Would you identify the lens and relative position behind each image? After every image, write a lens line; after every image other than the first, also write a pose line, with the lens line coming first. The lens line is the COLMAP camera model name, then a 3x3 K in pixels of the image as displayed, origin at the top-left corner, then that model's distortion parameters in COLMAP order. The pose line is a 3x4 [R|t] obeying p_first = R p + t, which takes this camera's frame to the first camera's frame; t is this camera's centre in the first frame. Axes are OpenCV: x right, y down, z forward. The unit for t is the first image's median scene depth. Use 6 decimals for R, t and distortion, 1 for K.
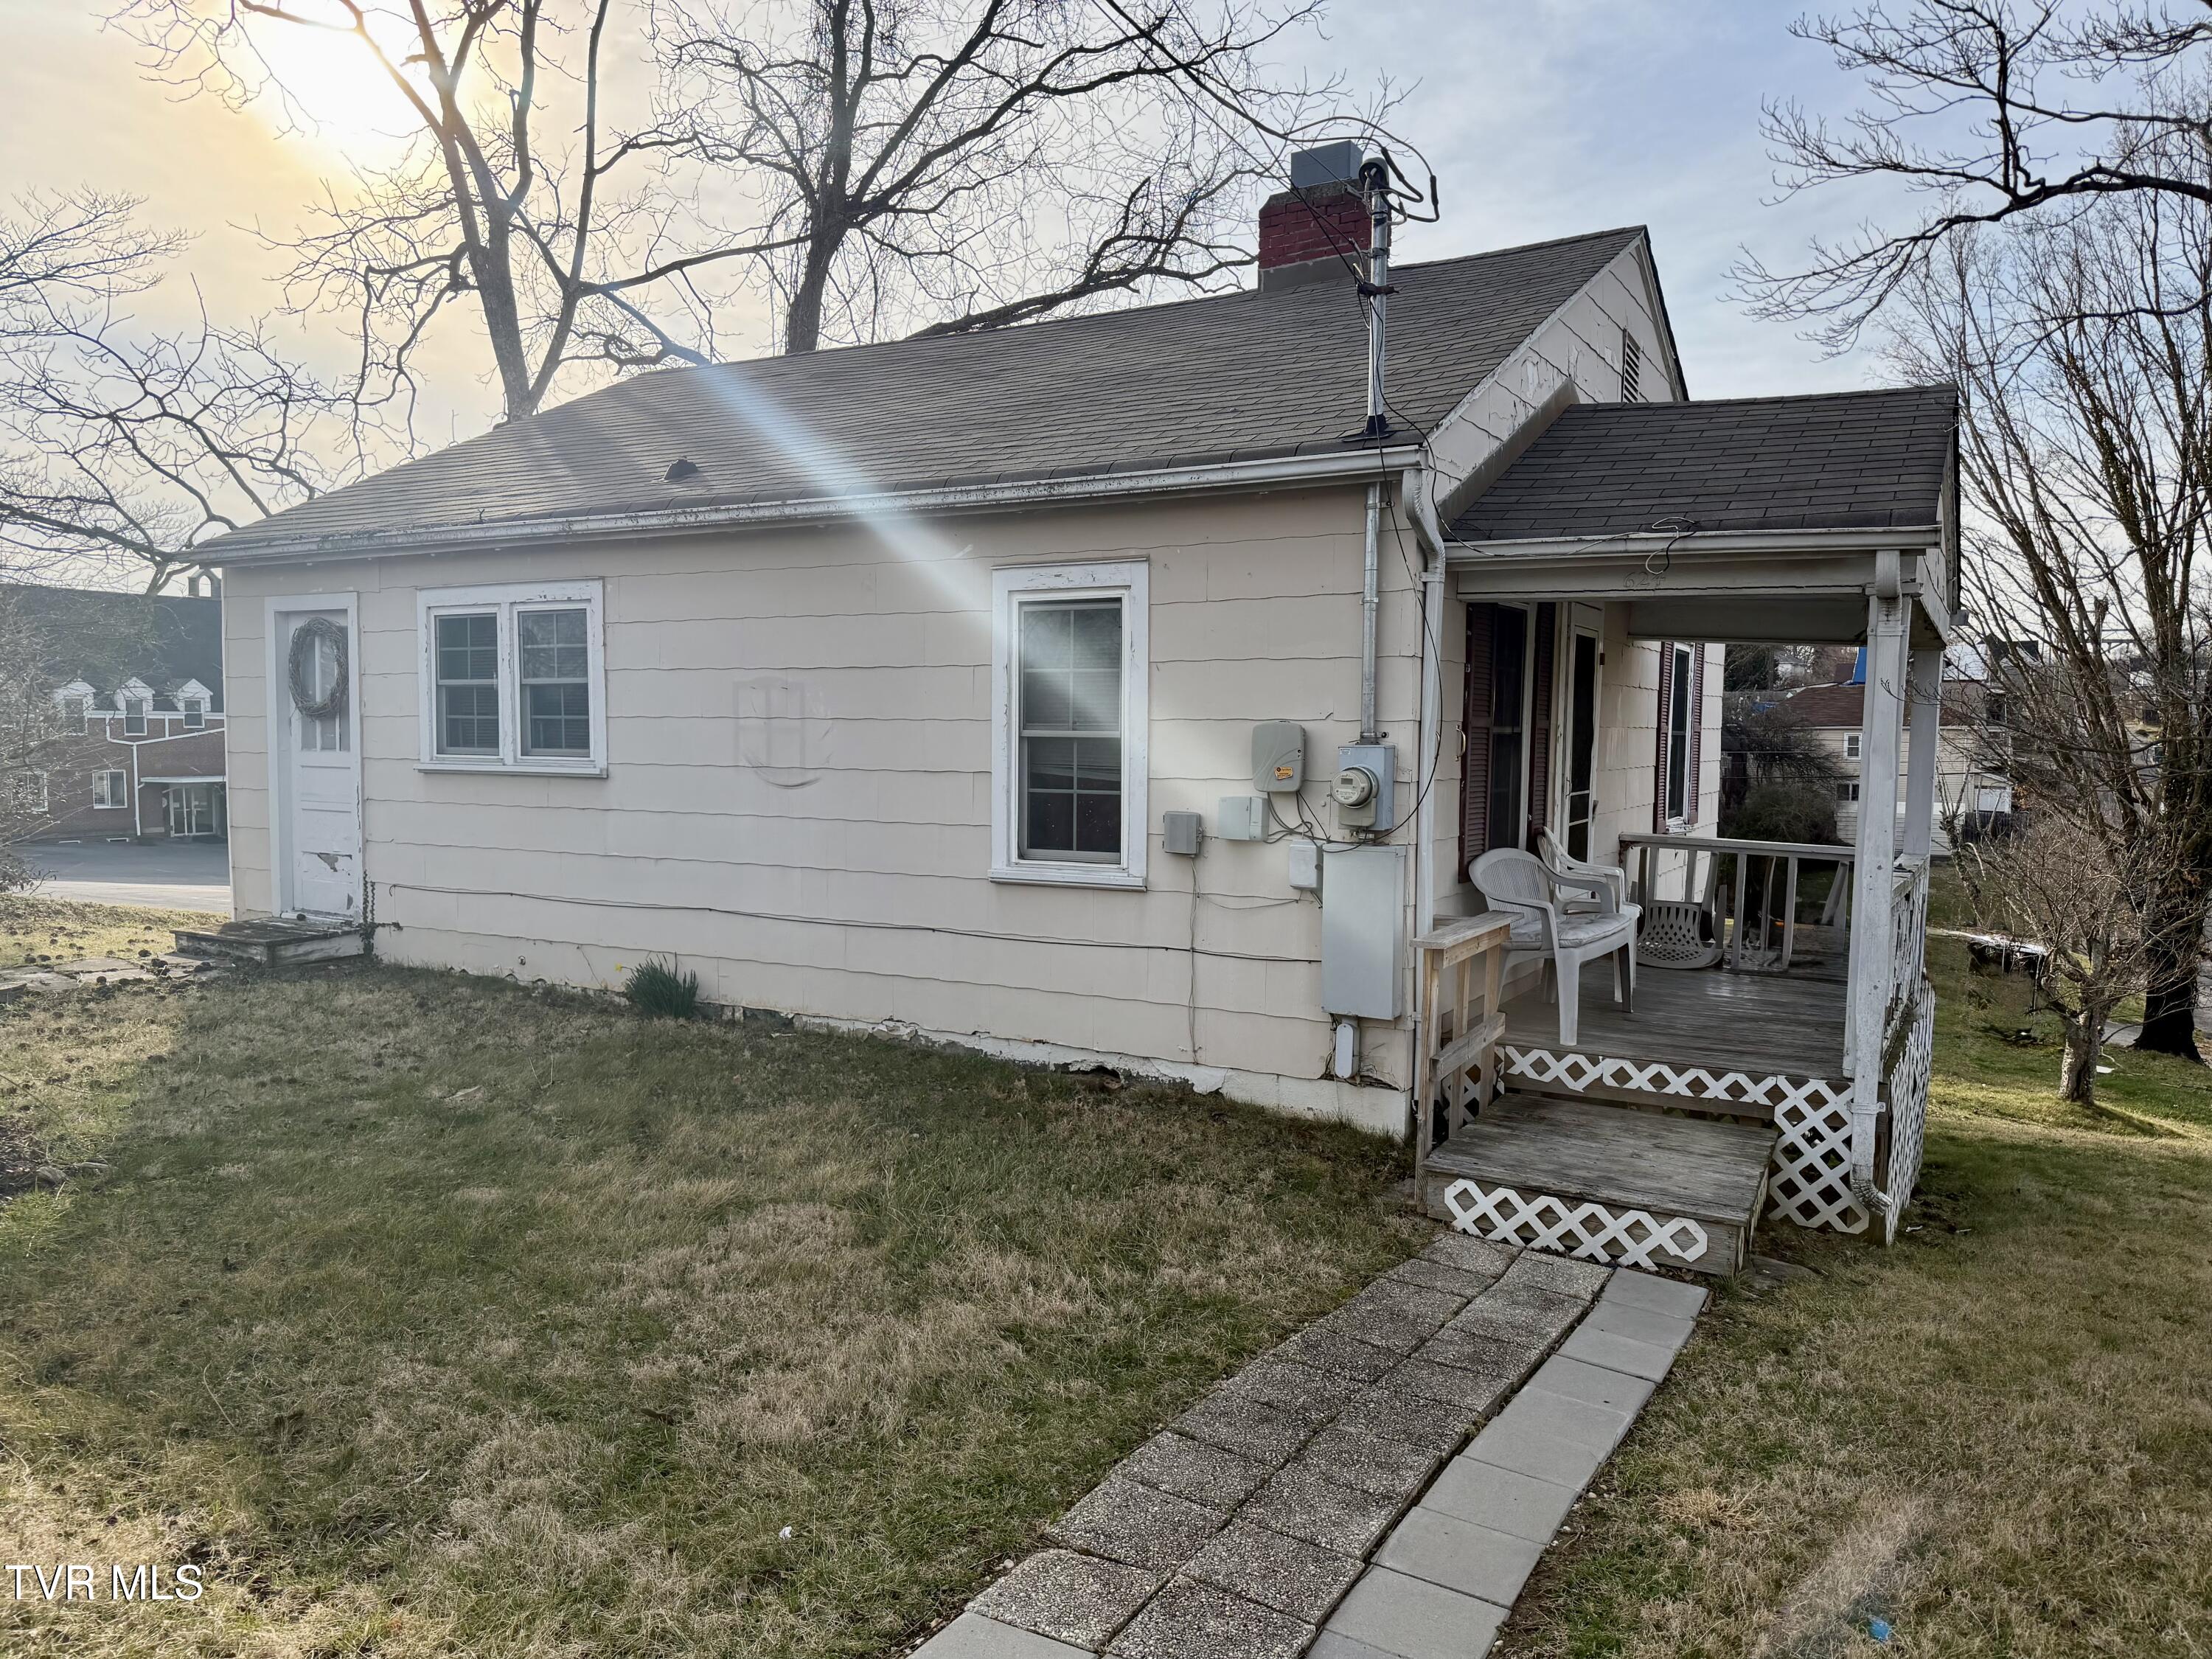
lens RADIAL K [[1539.4, 0, 1140.7], [0, 1539.4, 831.7], [0, 0, 1]] dist [0.187706, -0.320533]
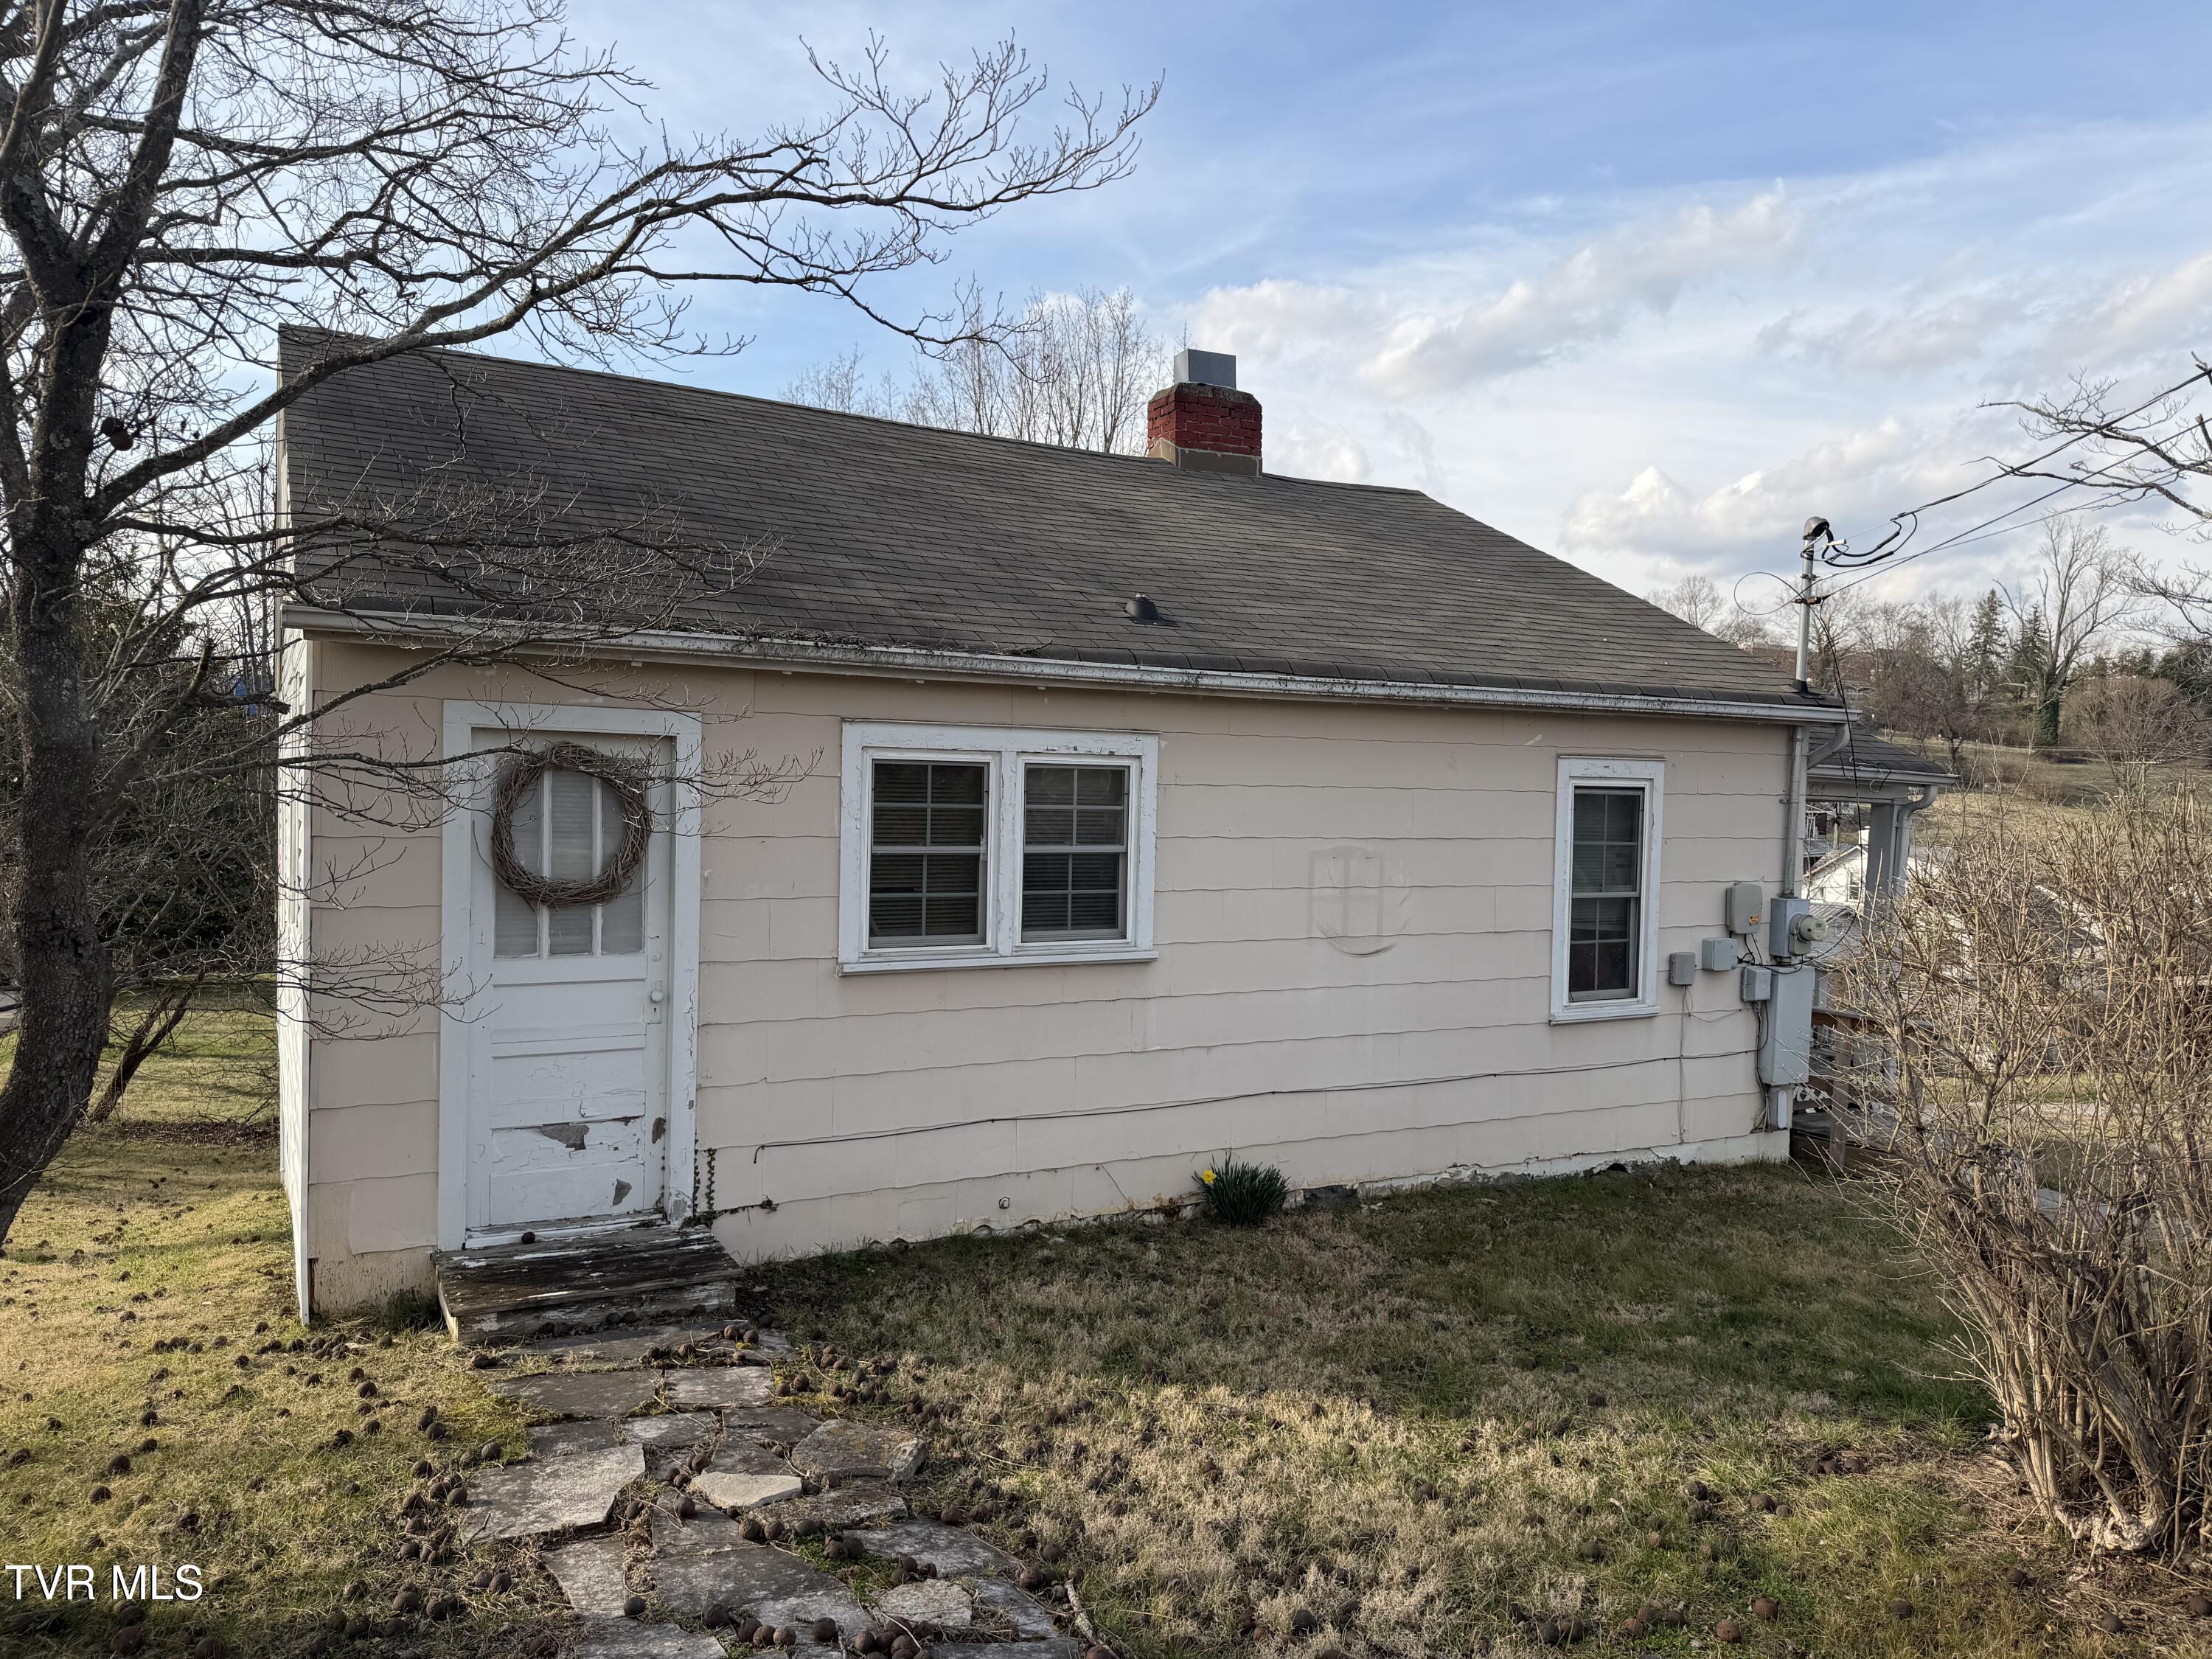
lens RADIAL K [[1539.4, 0, 1140.7], [0, 1539.4, 831.7], [0, 0, 1]] dist [0.187706, -0.320533]
pose [[0.505969, -0.020367, 0.862311, -1.116862], [0.037075, 0.999311, 0.001849, -0.111544], [-0.861755, 0.031035, 0.506375, 0.592749]]
